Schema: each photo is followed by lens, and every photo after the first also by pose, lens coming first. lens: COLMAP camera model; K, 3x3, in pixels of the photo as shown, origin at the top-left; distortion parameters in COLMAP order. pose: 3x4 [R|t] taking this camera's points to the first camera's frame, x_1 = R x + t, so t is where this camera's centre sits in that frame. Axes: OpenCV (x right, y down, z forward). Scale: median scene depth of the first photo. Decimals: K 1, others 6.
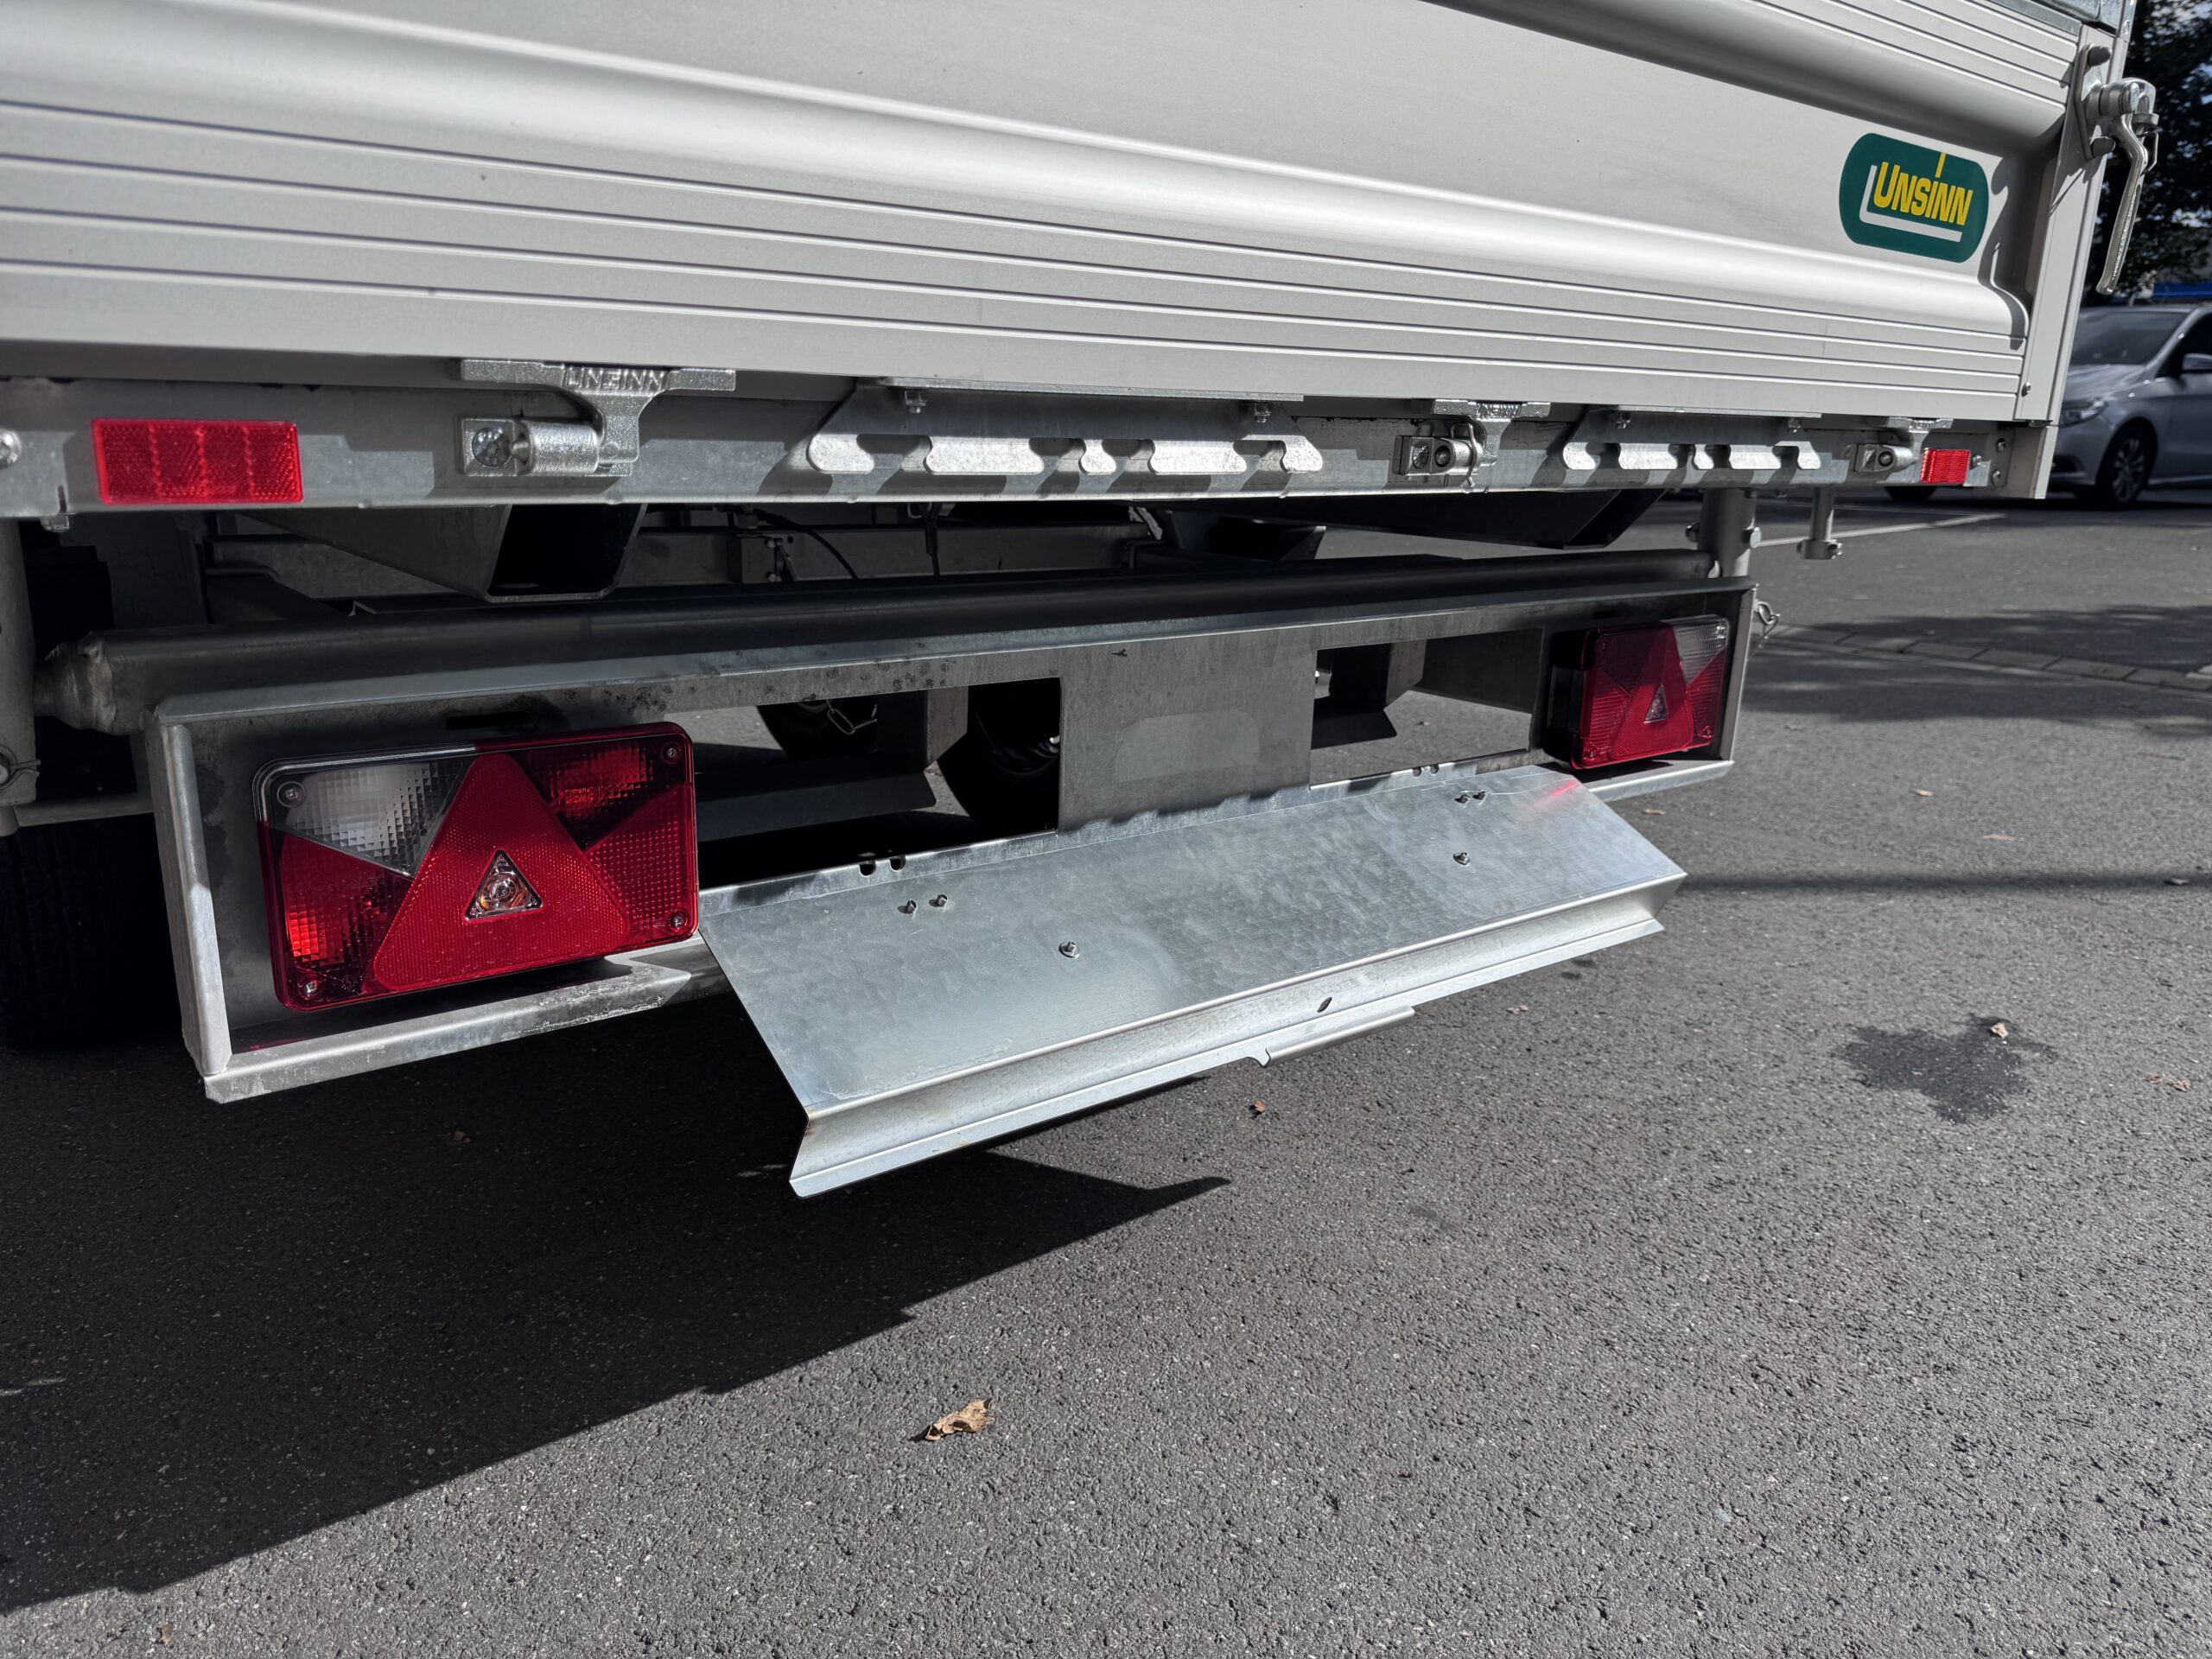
lens RADIAL K [[1572.0, 0, 1106.0], [0, 1572.0, 829.5], [0, 0, 1]] dist [0.012920, -0.020783]
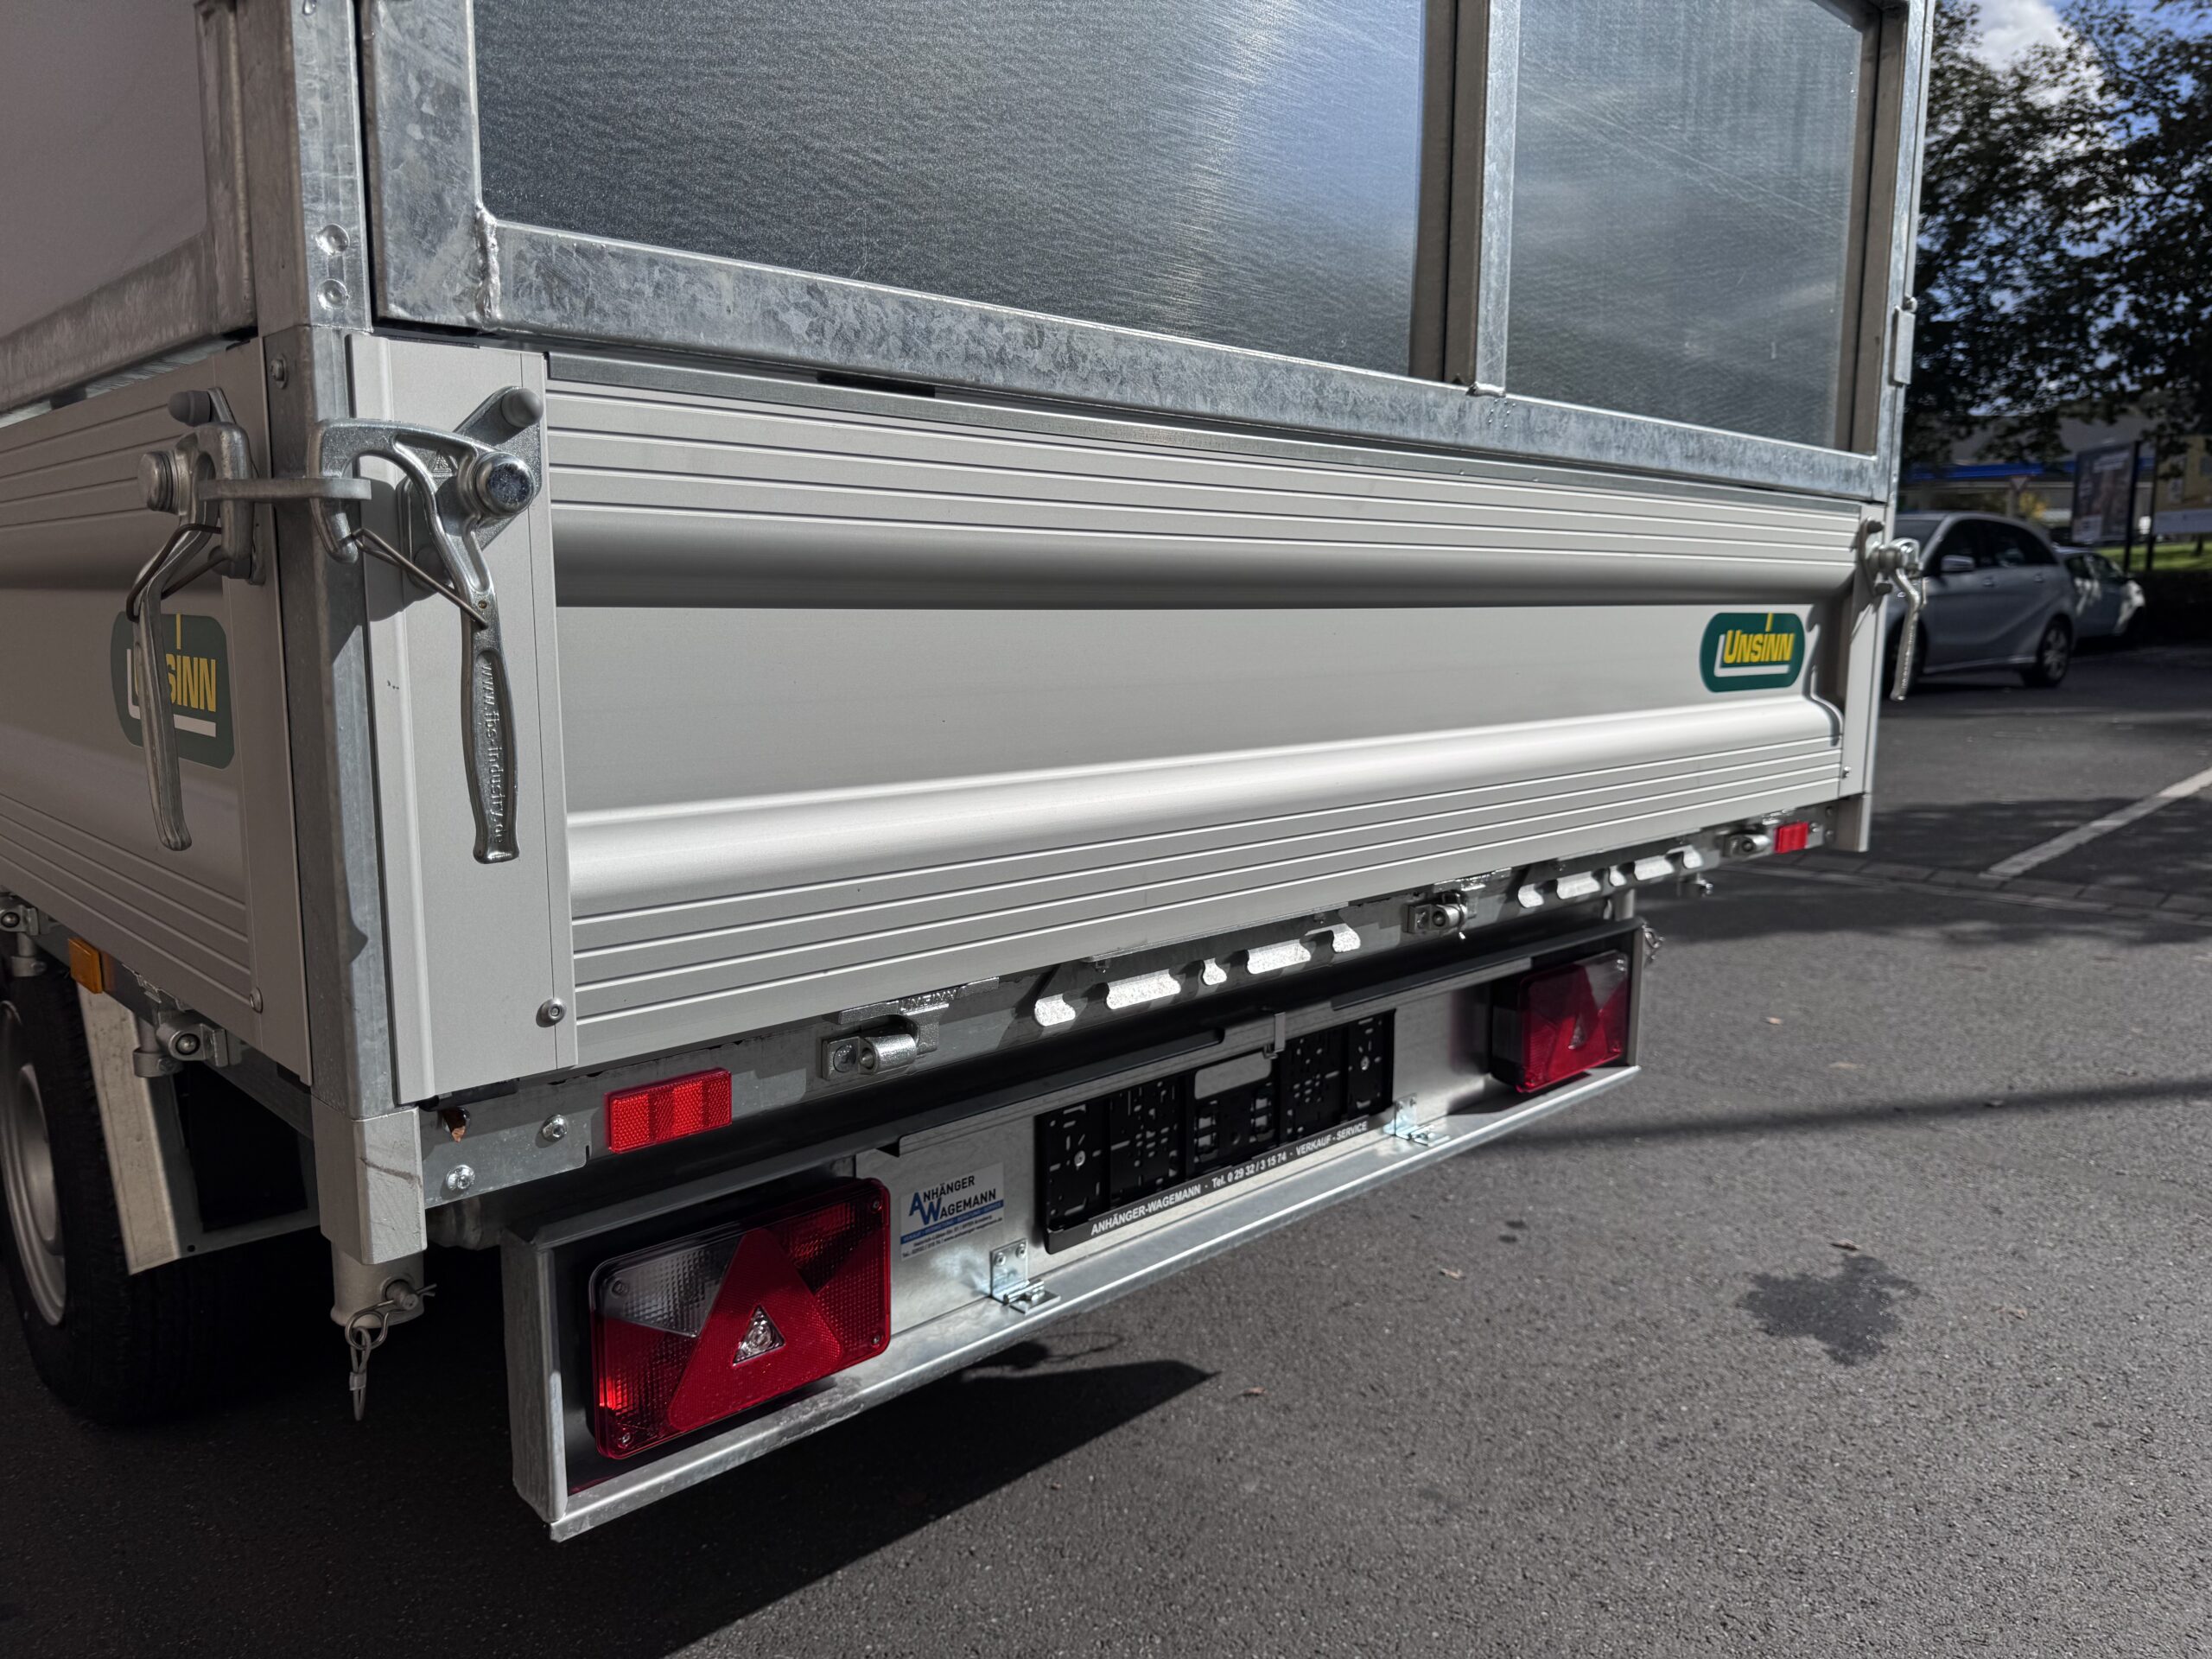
lens RADIAL K [[1576.3, 0, 1115.7], [0, 1576.3, 842.5], [0, 0, 1]] dist [0.000395, -0.008933]
pose [[0.994063, -0.040707, 0.100905, -0.119588], [0.051356, 0.993114, -0.105294, -0.116560], [-0.095924, 0.109851, 0.989308, -0.176062]]
